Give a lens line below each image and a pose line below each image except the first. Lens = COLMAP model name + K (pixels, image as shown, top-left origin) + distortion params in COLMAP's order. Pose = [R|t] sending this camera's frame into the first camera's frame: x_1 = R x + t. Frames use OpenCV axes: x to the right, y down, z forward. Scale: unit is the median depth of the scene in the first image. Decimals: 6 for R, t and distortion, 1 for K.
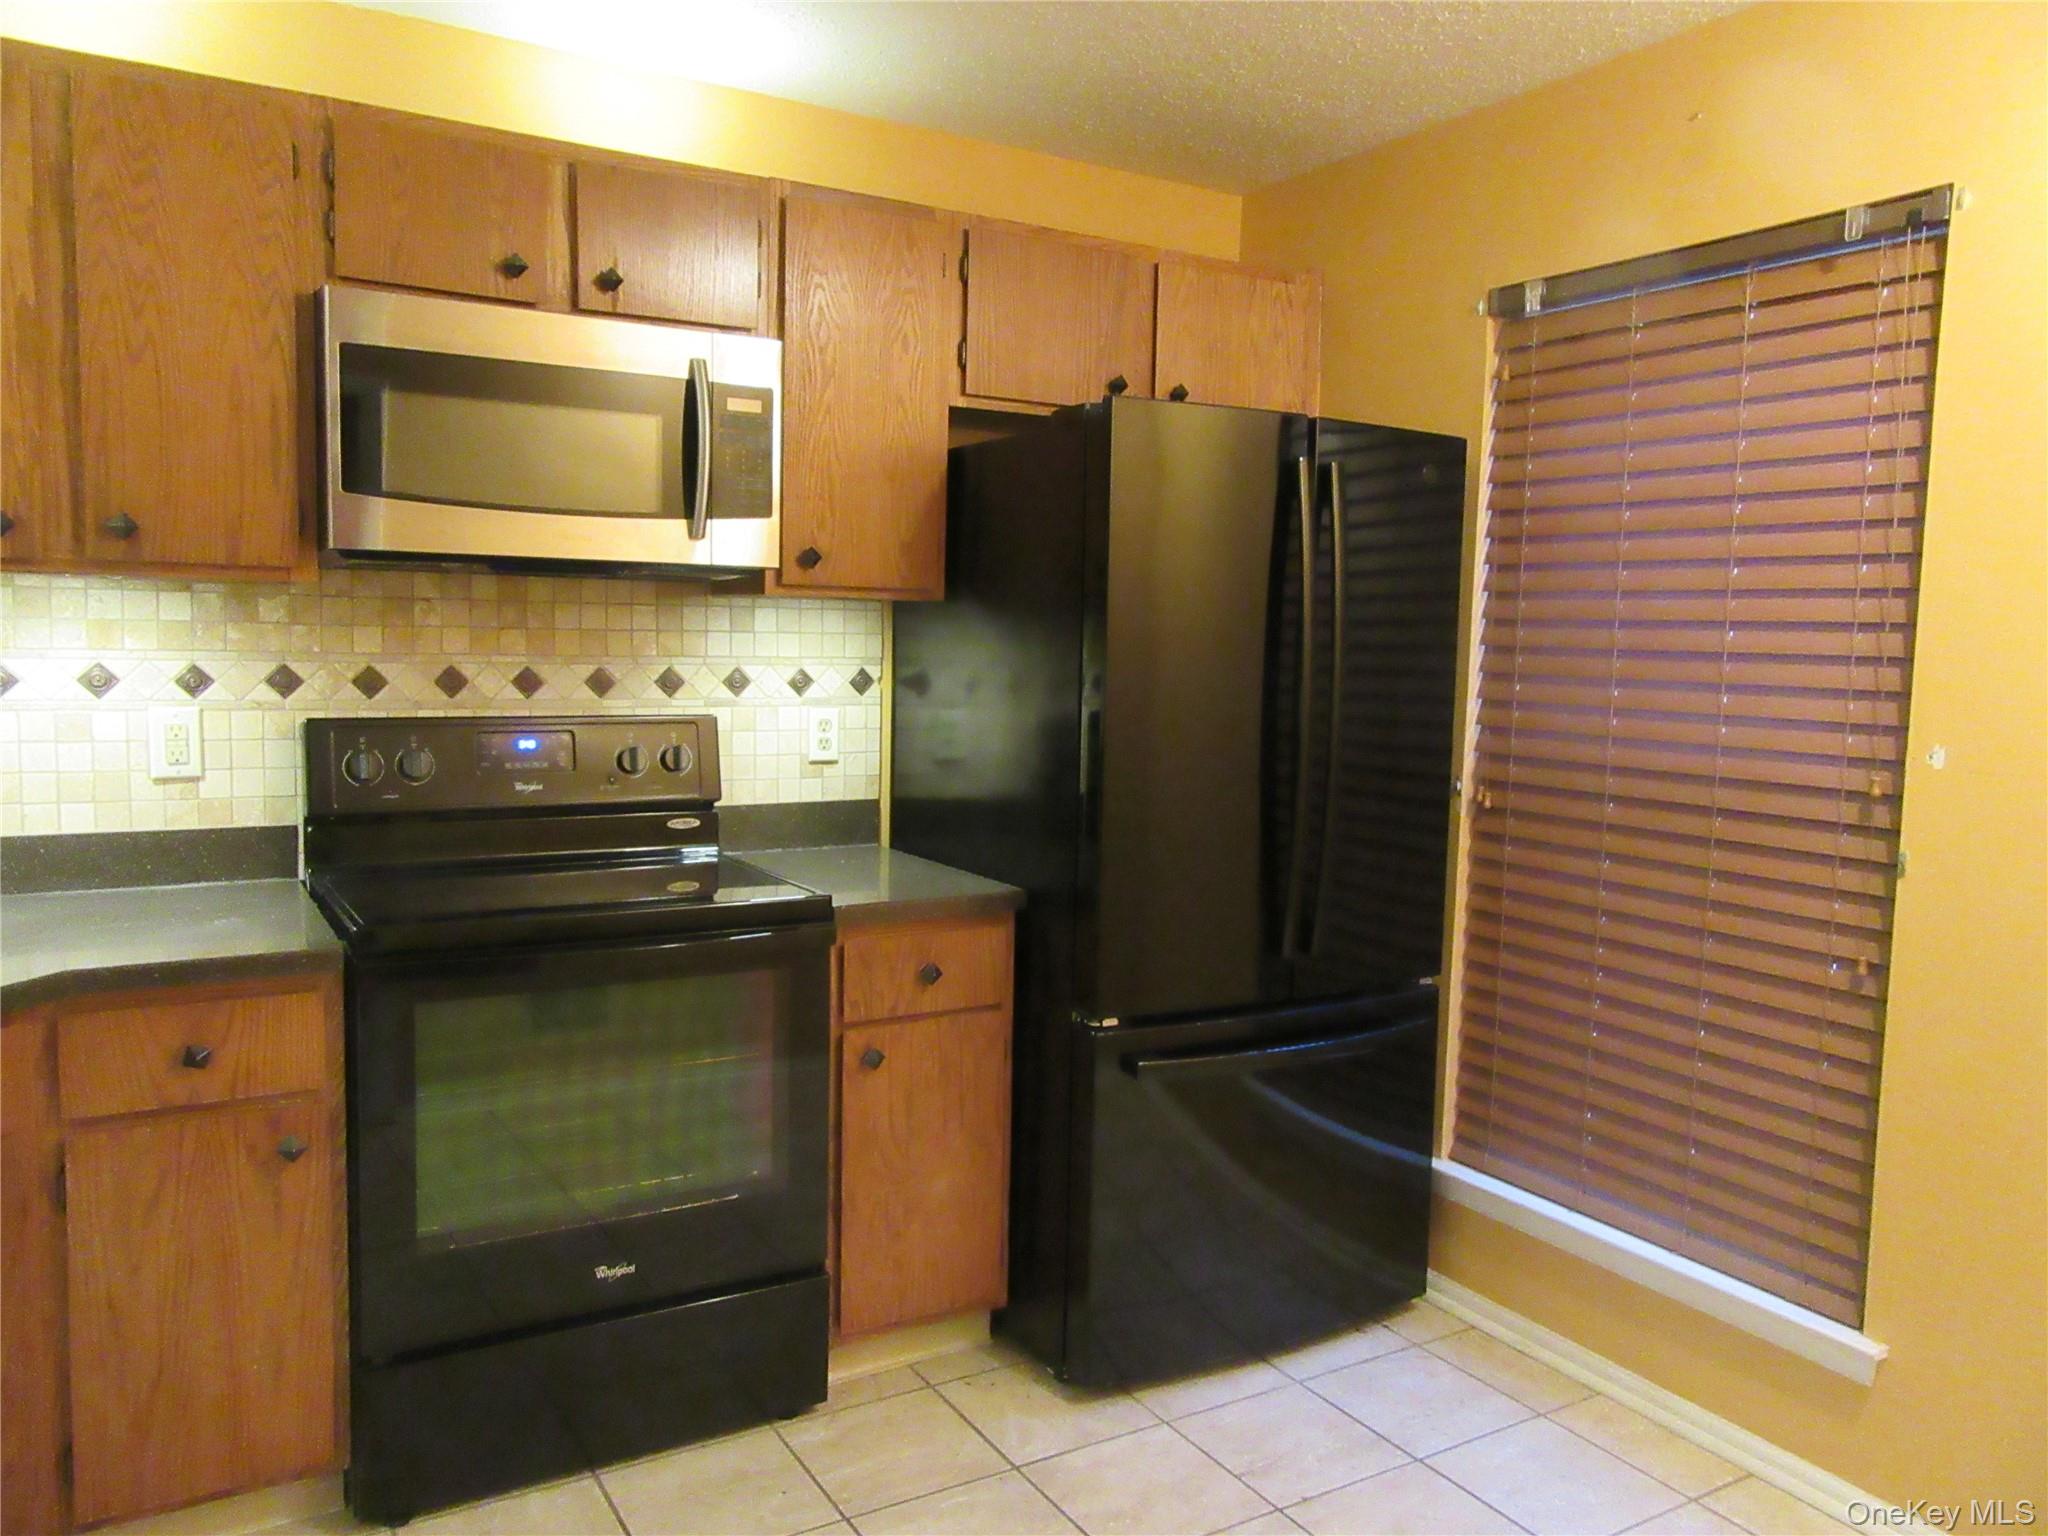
lens RADIAL K [[1517.9, 0, 1028.3], [0, 1517.9, 765.2], [0, 0, 1]] dist [-0.007939, 0.017077]
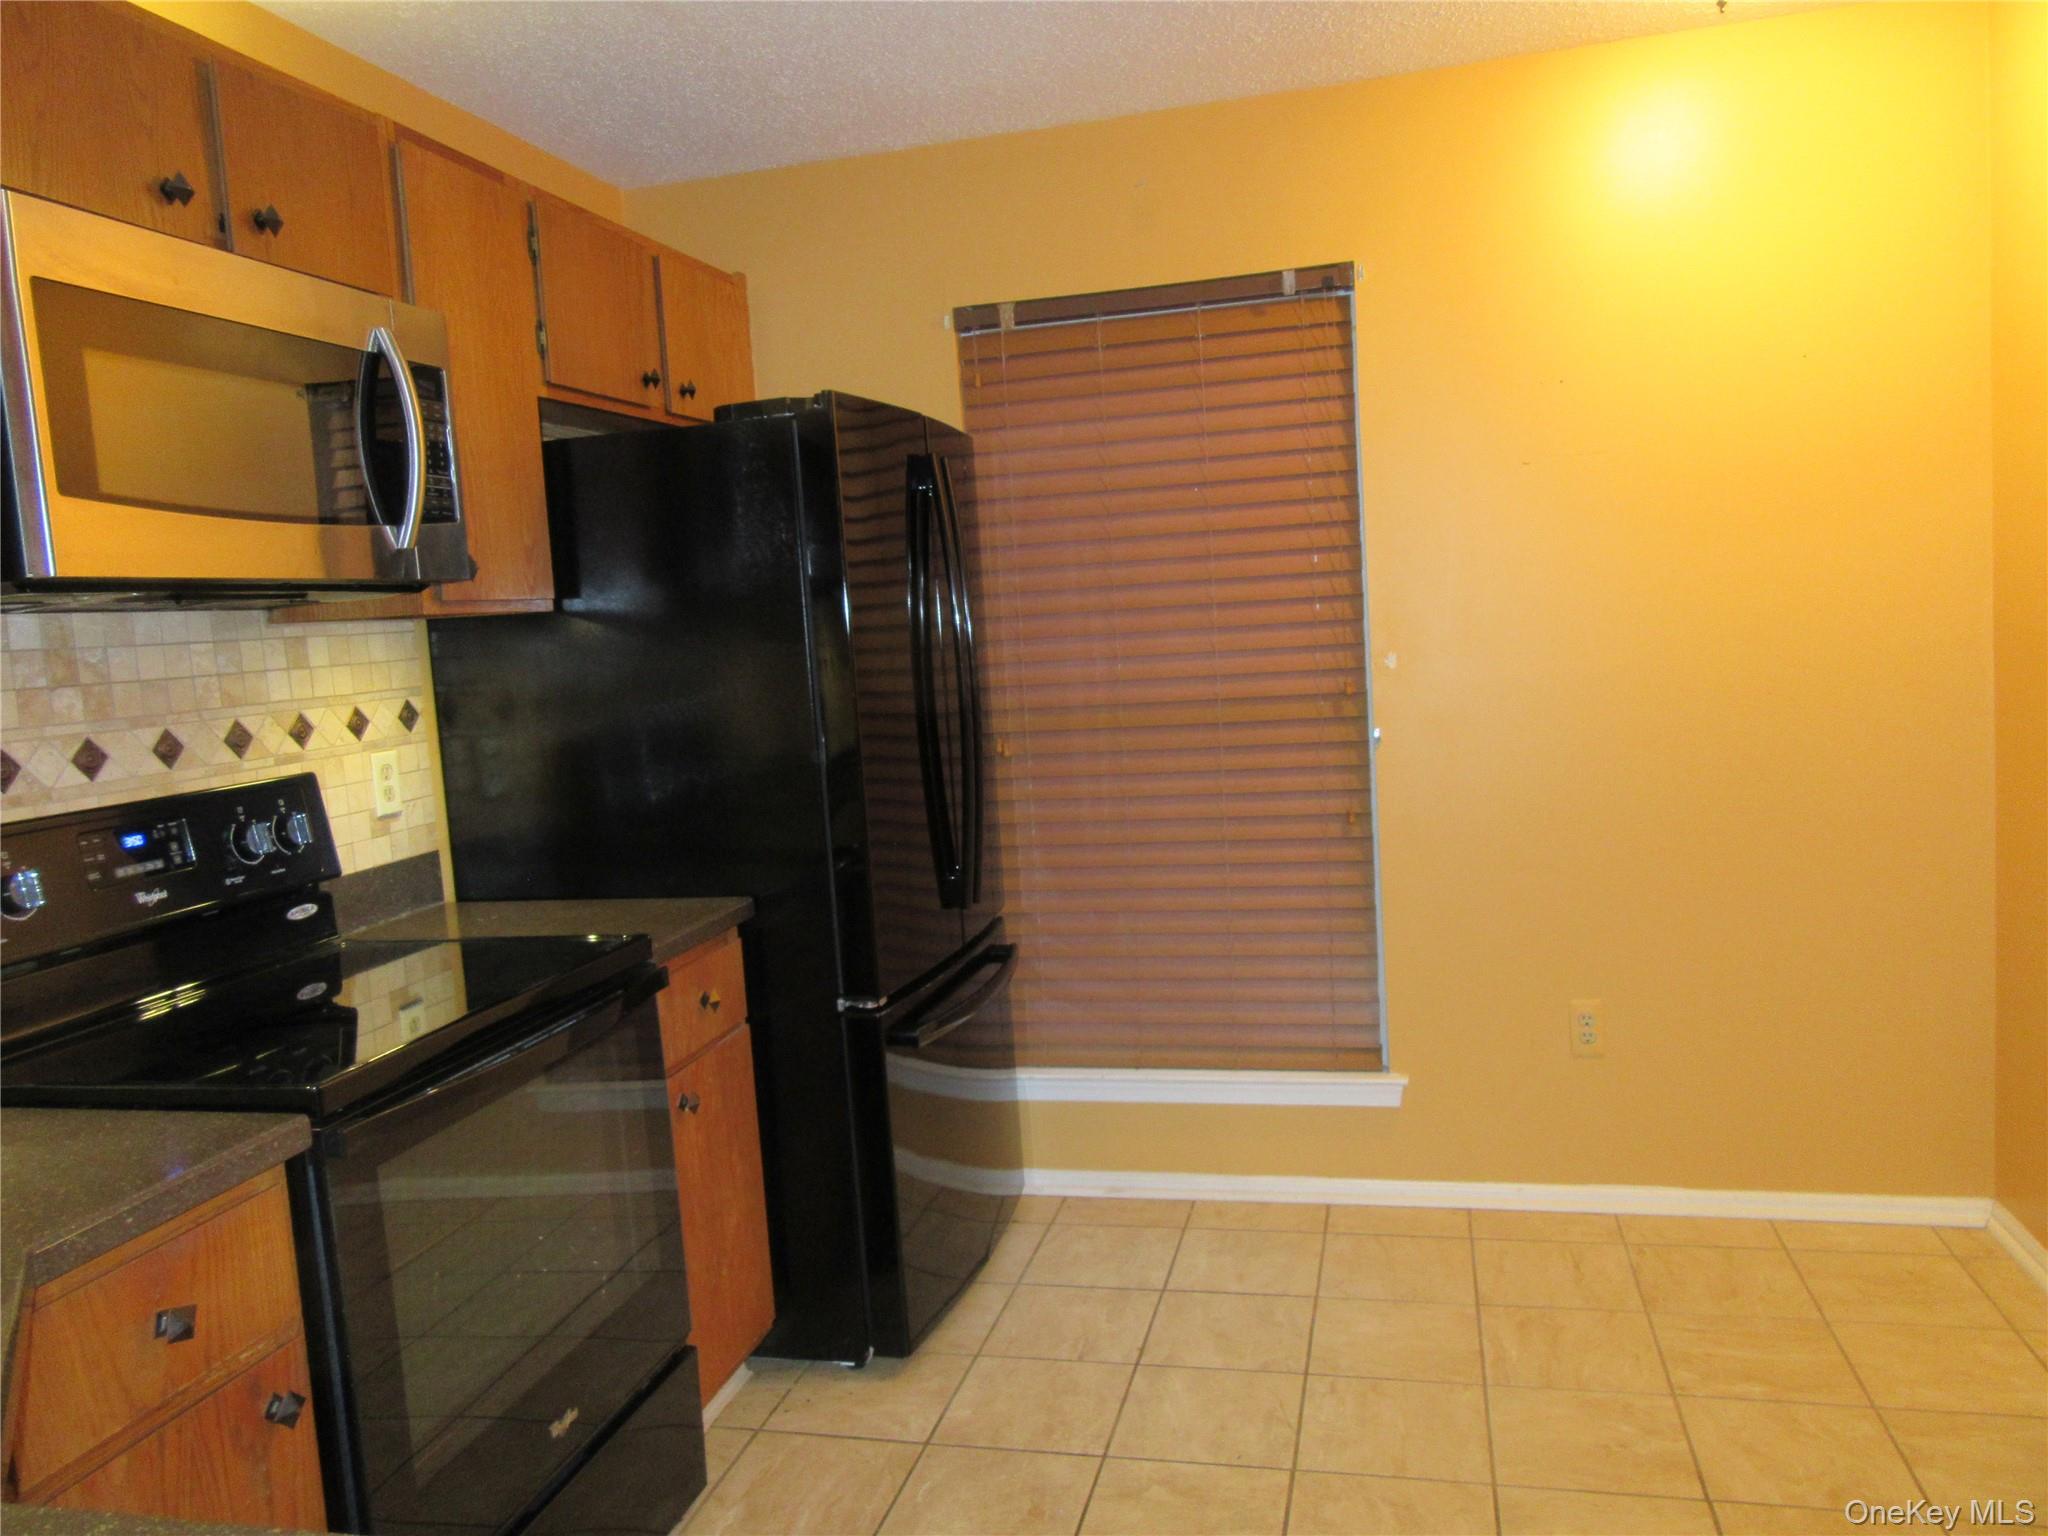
lens RADIAL K [[1517.9, 0, 1025.5], [0, 1517.9, 767.7], [0, 0, 1]] dist [-0.007939, 0.017077]
pose [[0.704965, -0.141063, 0.695073, -0.554204], [0.144336, 0.988047, 0.054130, -0.027165], [-0.694400, 0.062164, 0.716899, 0.181052]]
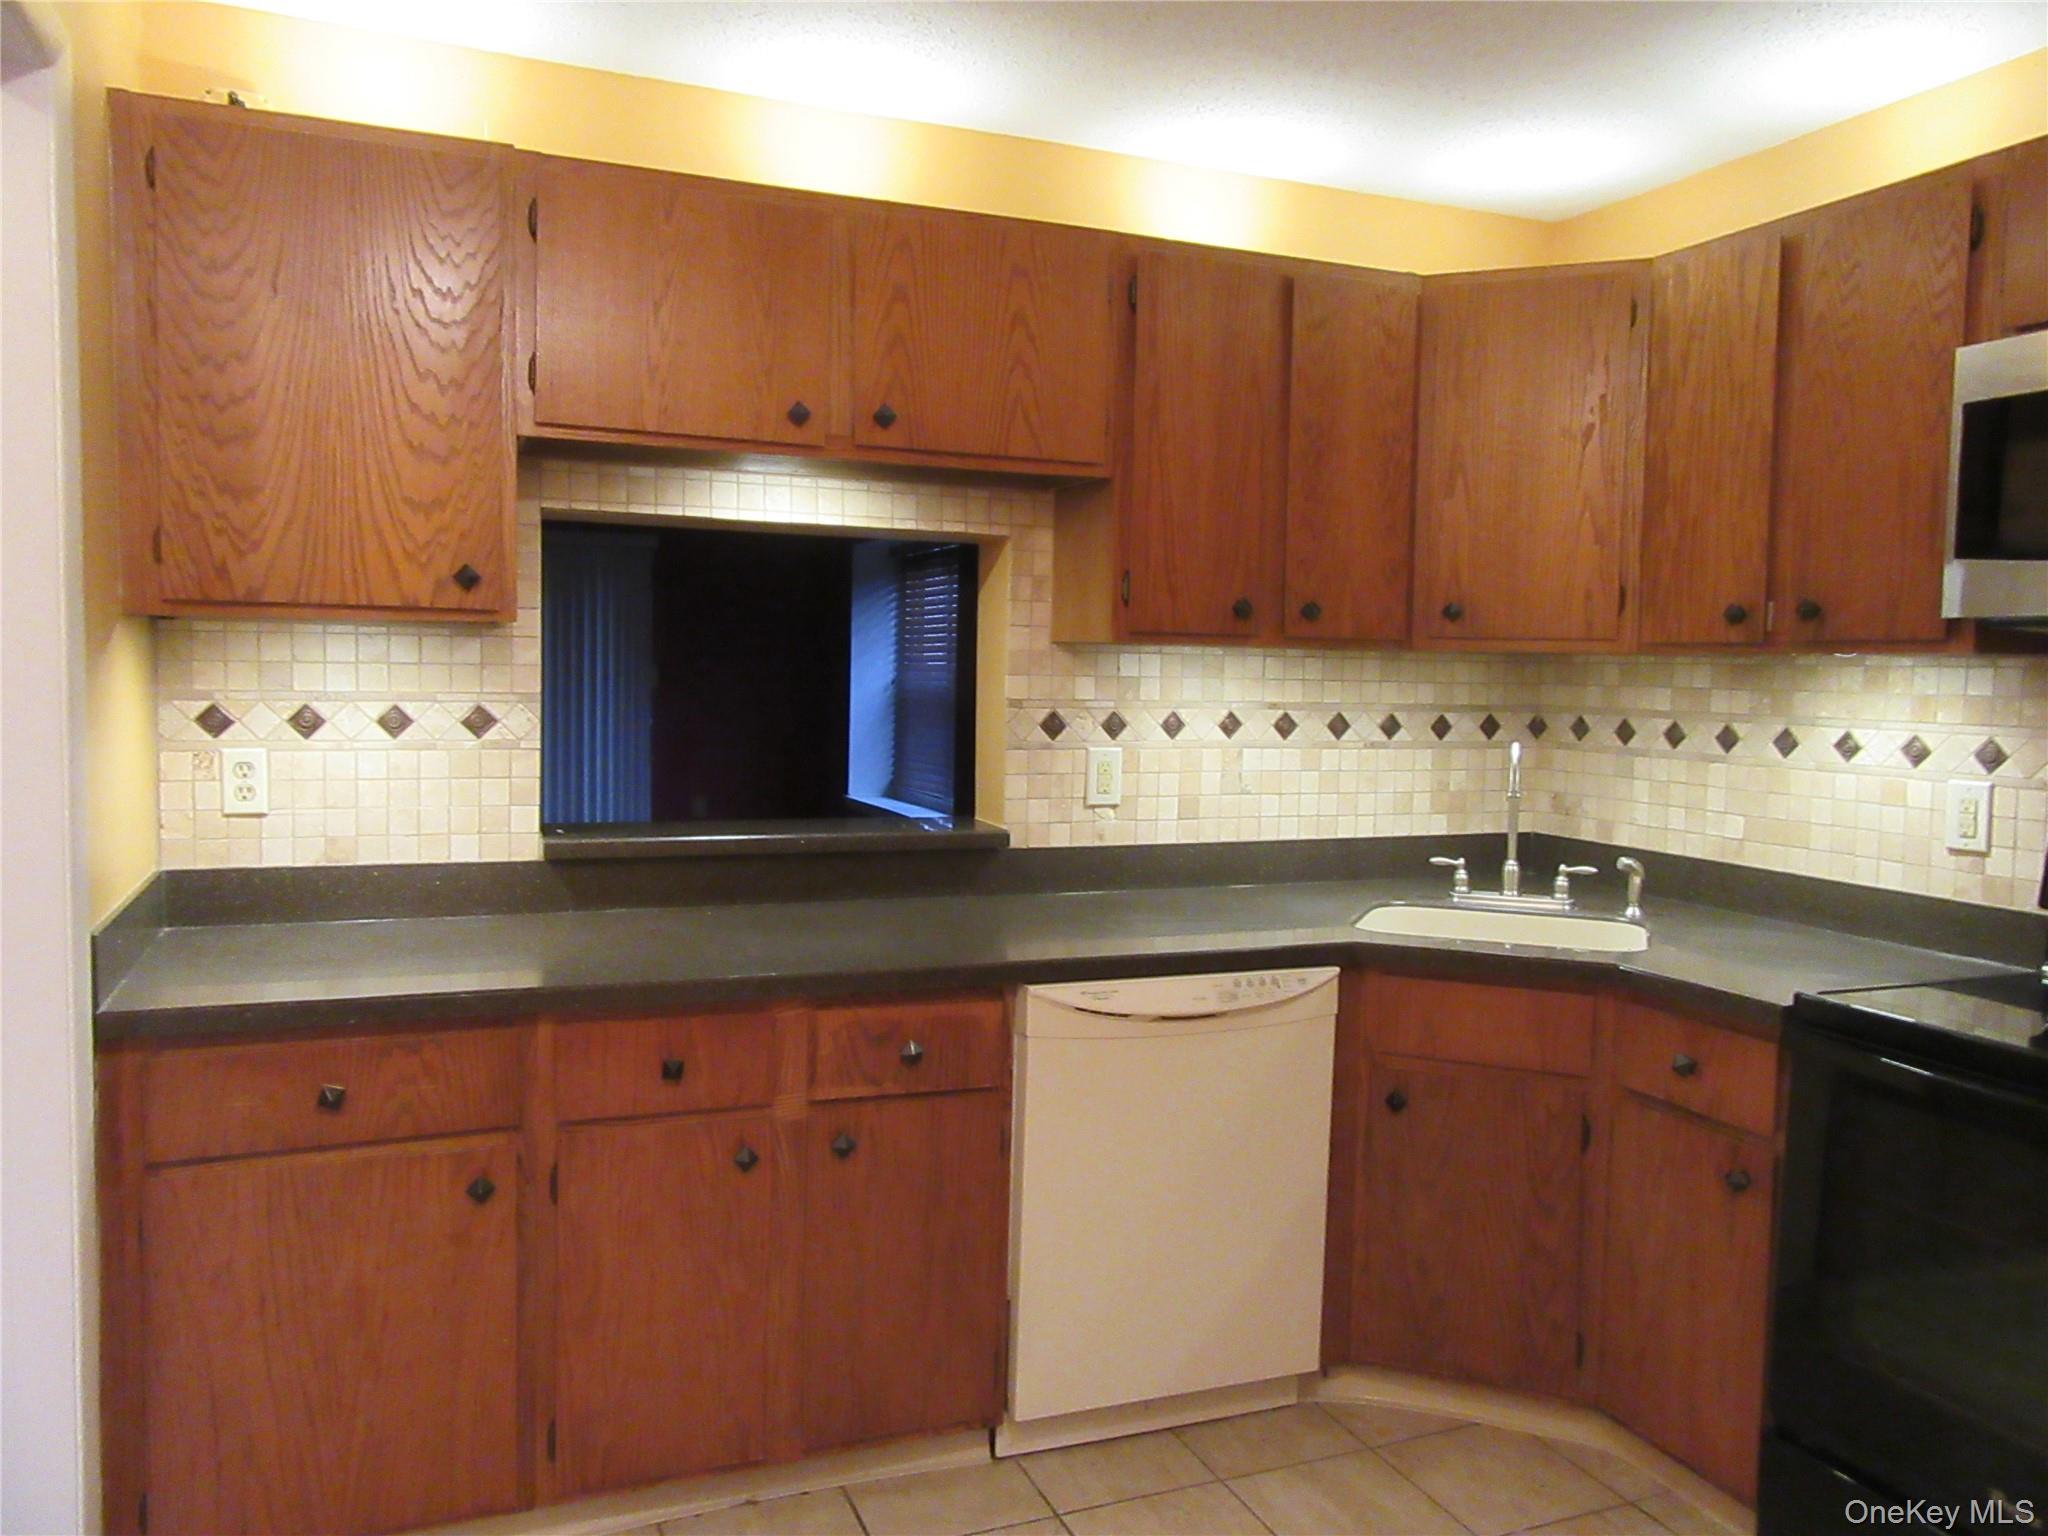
lens RADIAL K [[1517.9, 0, 1030.7], [0, 1517.9, 762.3], [0, 0, 1]] dist [-0.007939, 0.017077]
pose [[-0.142344, 0.038671, -0.989062, 0.506343], [-0.109549, 0.992482, 0.054571, -0.035558], [0.983736, 0.116119, -0.137037, 0.496239]]
